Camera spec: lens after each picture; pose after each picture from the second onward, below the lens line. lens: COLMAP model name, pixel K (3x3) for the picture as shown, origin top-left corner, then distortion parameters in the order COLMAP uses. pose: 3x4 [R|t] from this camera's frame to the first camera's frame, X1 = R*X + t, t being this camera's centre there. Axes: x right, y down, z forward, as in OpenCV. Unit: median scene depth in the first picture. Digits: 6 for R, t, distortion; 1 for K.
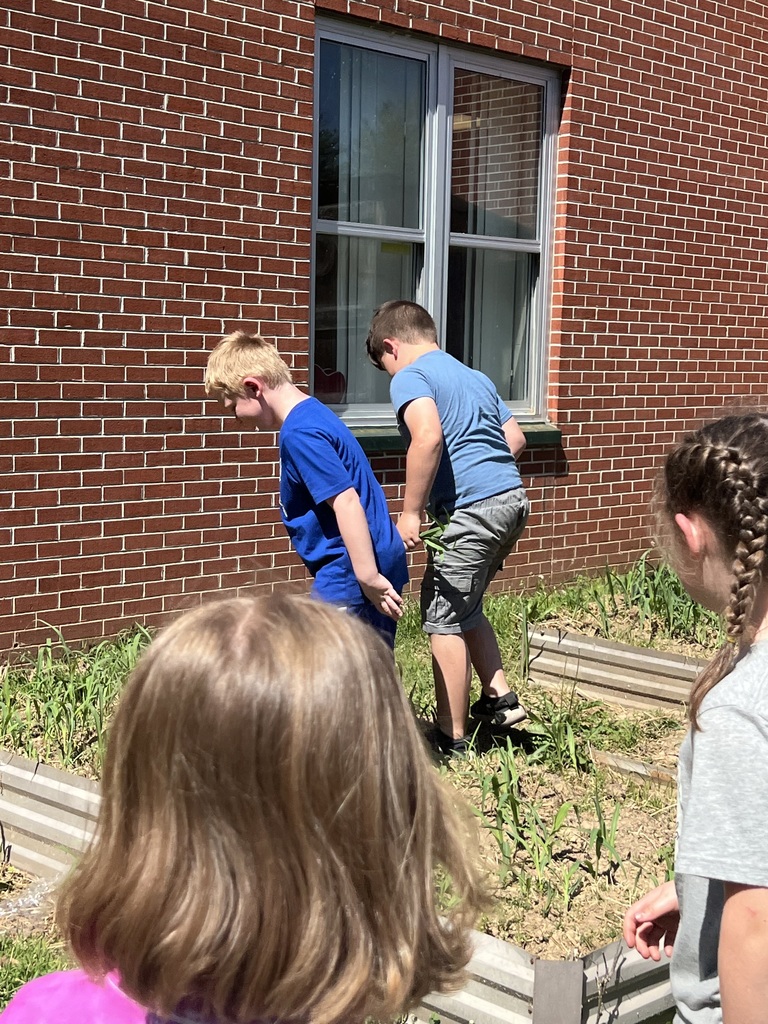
lens RADIAL K [[1616.5, 0, 384.0], [0, 1616.5, 512.0], [0, 0, 1]] dist [0.289174, -1.018436]
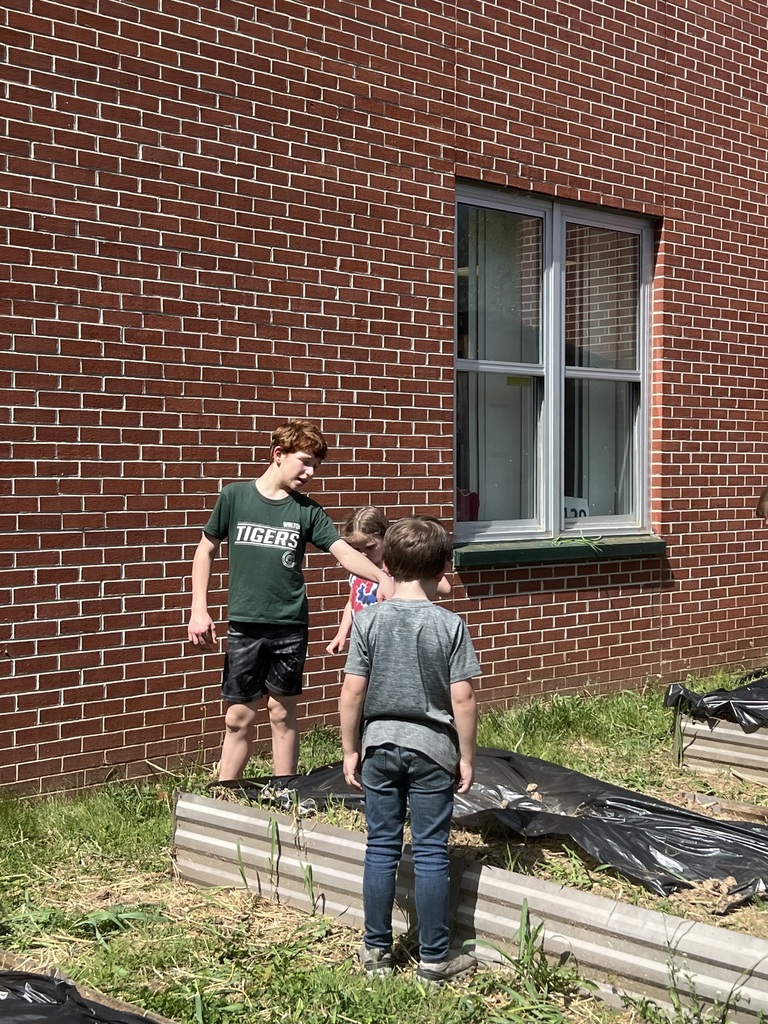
lens RADIAL K [[1616.5, 0, 384.0], [0, 1616.5, 512.0], [0, 0, 1]] dist [0.289174, -1.018436]
pose [[0.999641, -0.025952, 0.006592, -0.087544], [0.026371, 0.996869, -0.074539, 0.006806], [-0.004637, 0.074686, 0.997196, -0.092820]]
